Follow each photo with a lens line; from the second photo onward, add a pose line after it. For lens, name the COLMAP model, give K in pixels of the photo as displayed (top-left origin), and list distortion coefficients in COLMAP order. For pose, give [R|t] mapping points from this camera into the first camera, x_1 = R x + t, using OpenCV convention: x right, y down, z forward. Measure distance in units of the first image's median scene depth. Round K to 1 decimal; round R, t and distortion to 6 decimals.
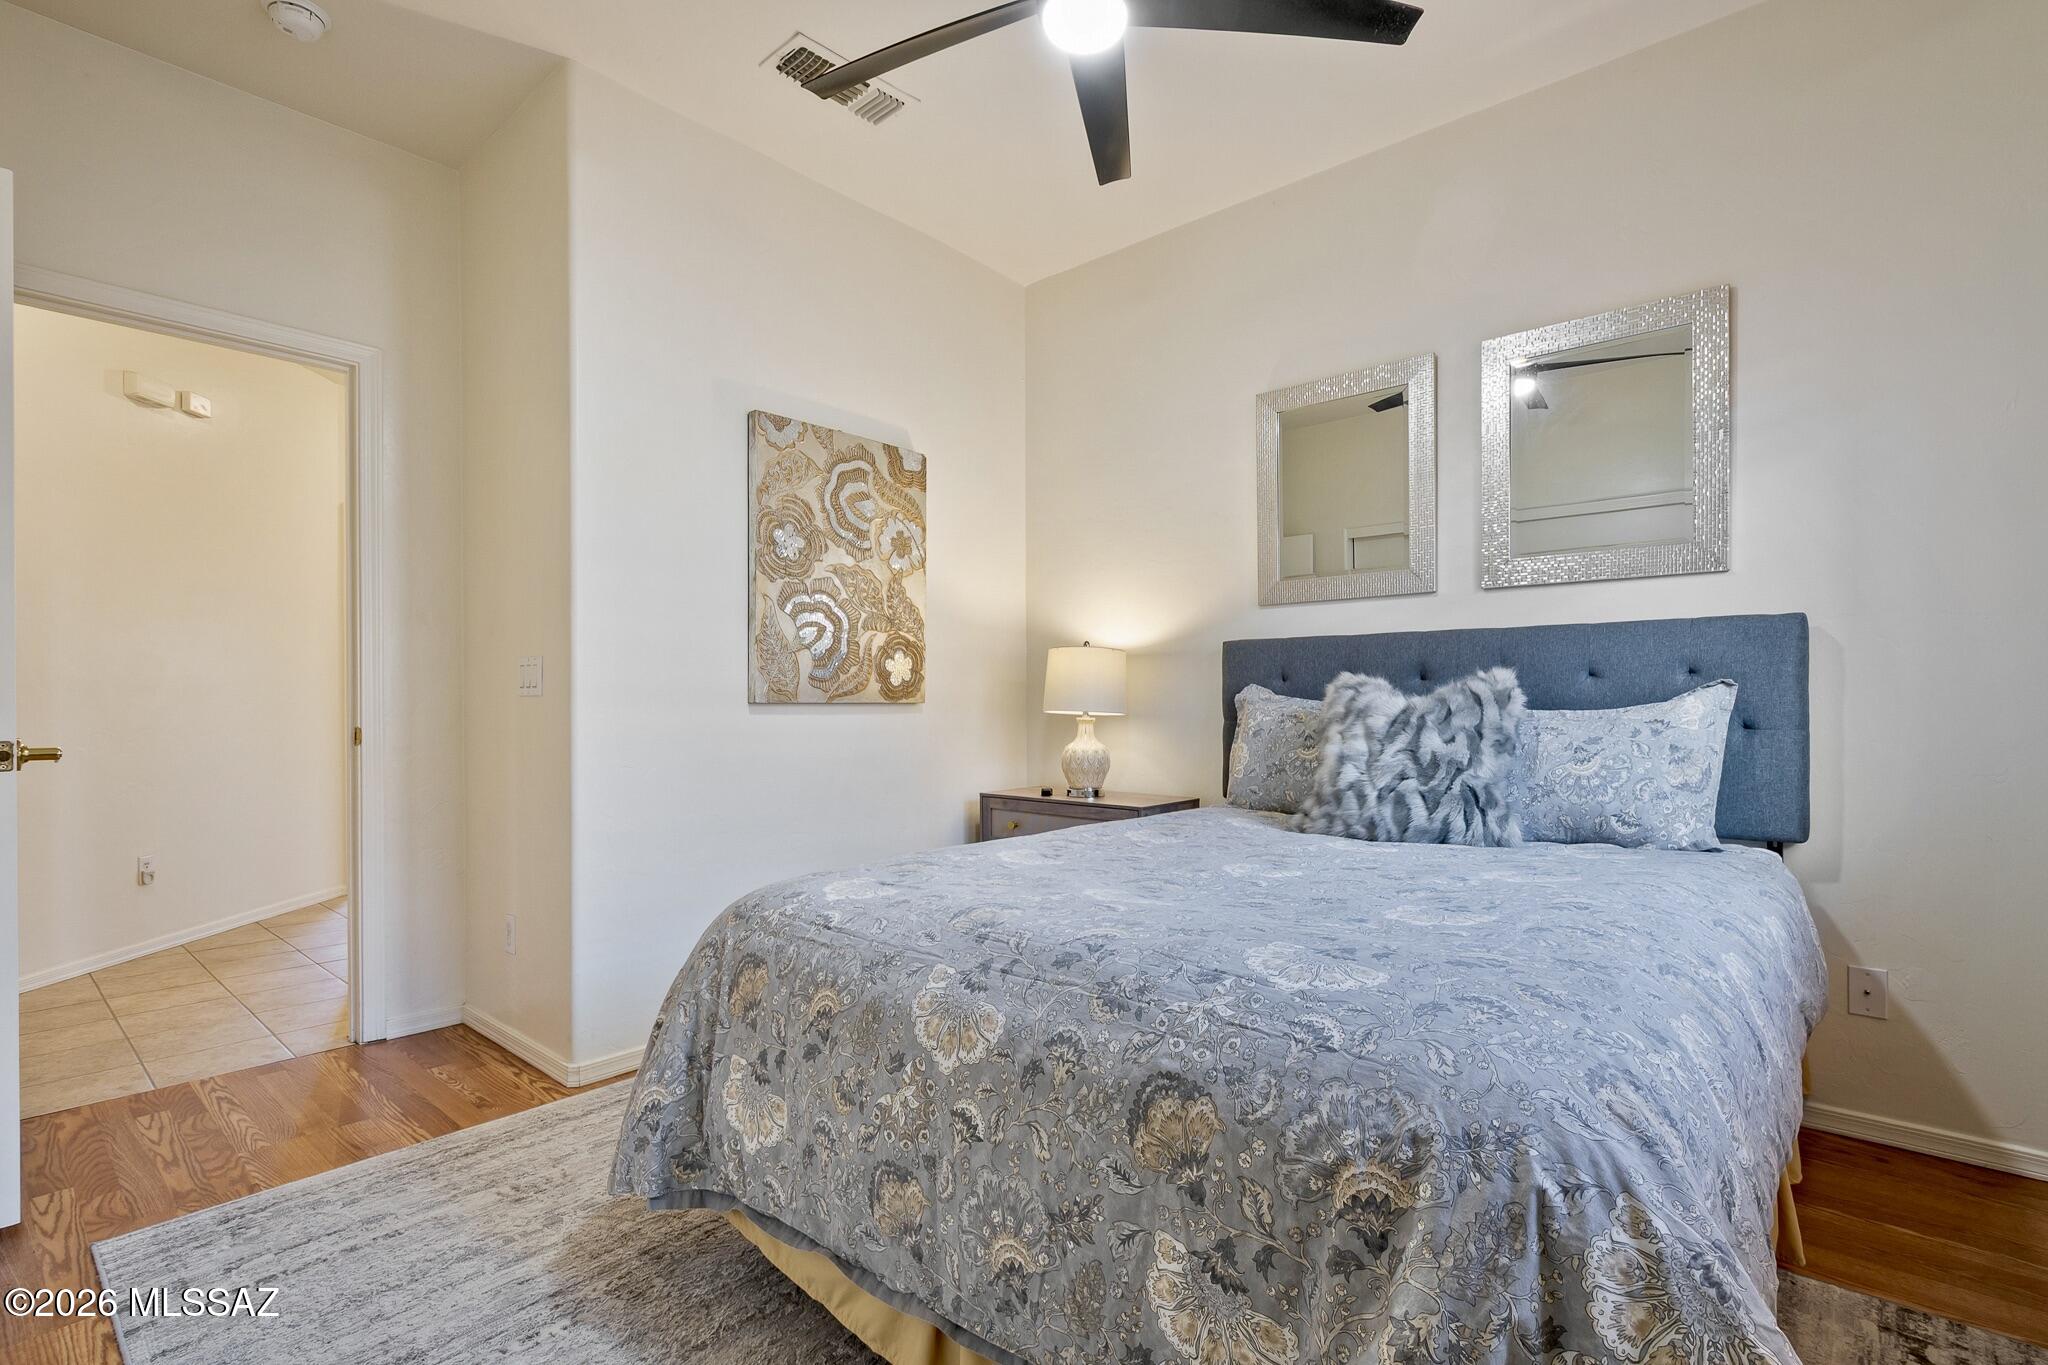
lens RADIAL K [[952.7, 0, 1052.3], [0, 952.7, 687.8], [0, 0, 1]] dist [-0.003140, -0.001170]
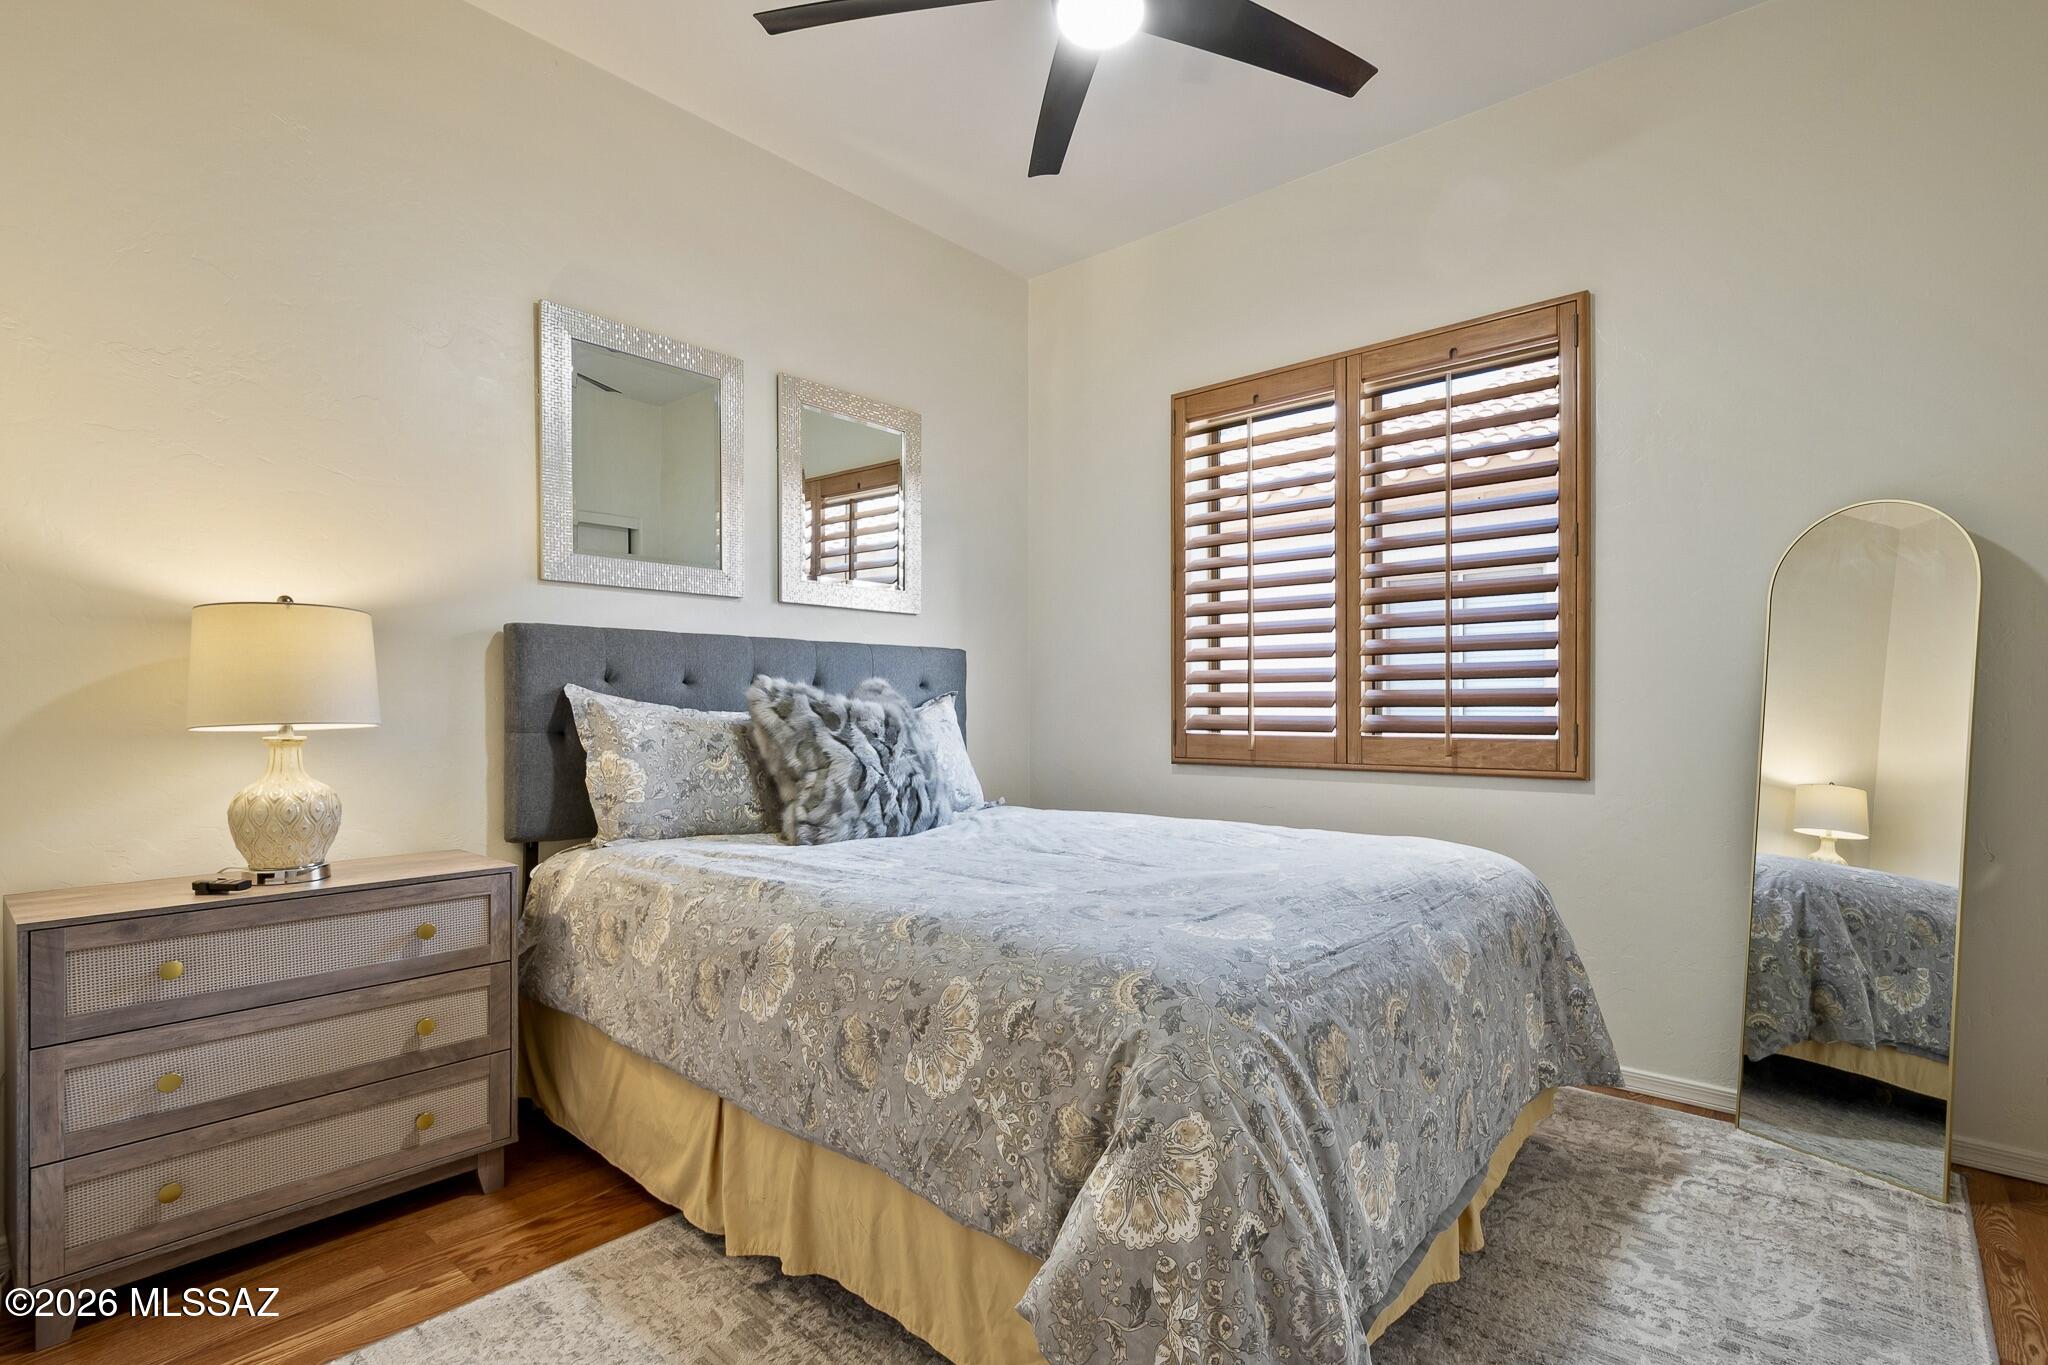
lens RADIAL K [[952.7, 0, 1052.3], [0, 952.7, 687.8], [0, 0, 1]] dist [-0.003140, -0.001170]
pose [[0.021610, 0.019647, 0.999573, -0.753128], [-0.009790, 0.999763, -0.019439, 0.013225], [-0.999719, -0.009366, 0.021797, 0.817222]]
